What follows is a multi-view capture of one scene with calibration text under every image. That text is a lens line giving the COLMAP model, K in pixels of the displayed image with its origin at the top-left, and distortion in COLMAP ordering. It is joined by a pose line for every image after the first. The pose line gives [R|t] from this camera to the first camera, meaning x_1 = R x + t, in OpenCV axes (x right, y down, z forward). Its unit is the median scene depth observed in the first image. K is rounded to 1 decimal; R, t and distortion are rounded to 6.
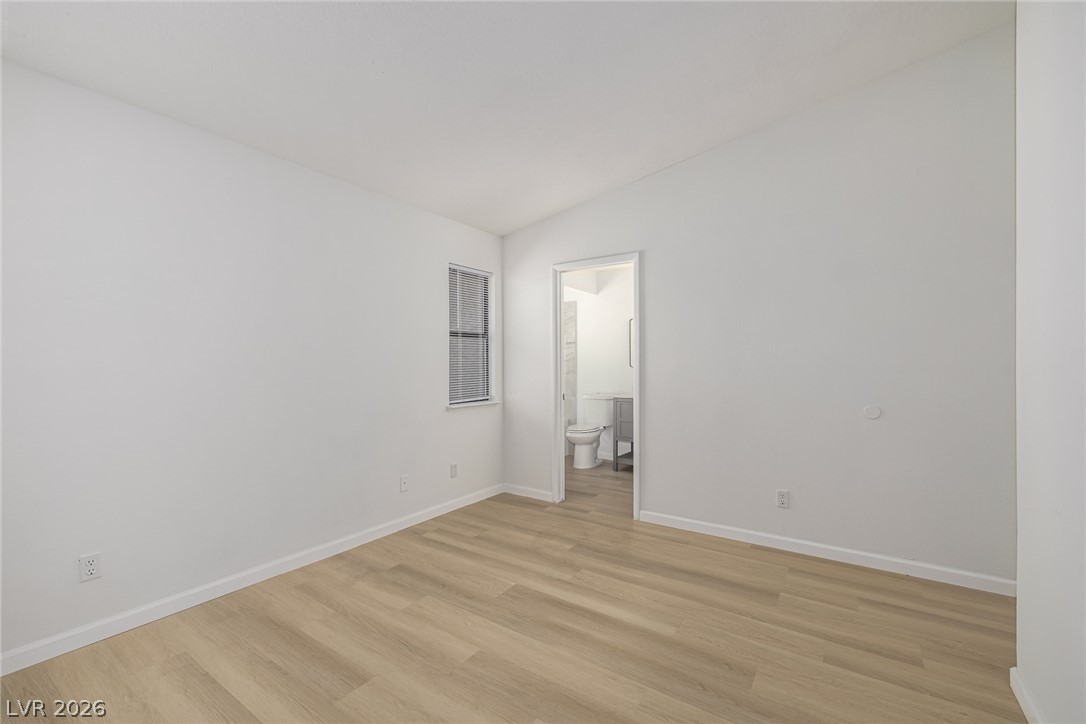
lens RADIAL K [[463.4, 0, 541.2], [0, 463.4, 370.6], [0, 0, 1]] dist [0.003773, -0.001637]
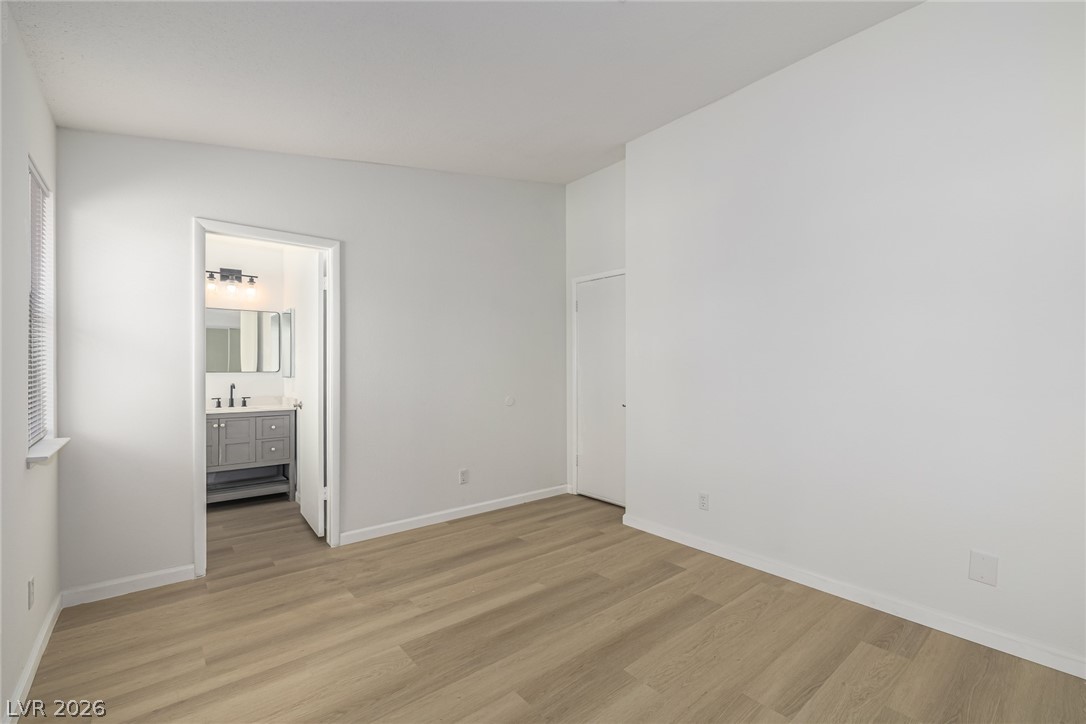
lens RADIAL K [[463.4, 0, 545.4], [0, 463.4, 356.7], [0, 0, 1]] dist [0.003773, -0.001637]
pose [[0.263488, 0.028741, 0.964235, -0.654800], [0.013908, 0.999339, -0.033588, 0.001892], [-0.964563, 0.022261, 0.262914, 0.471615]]
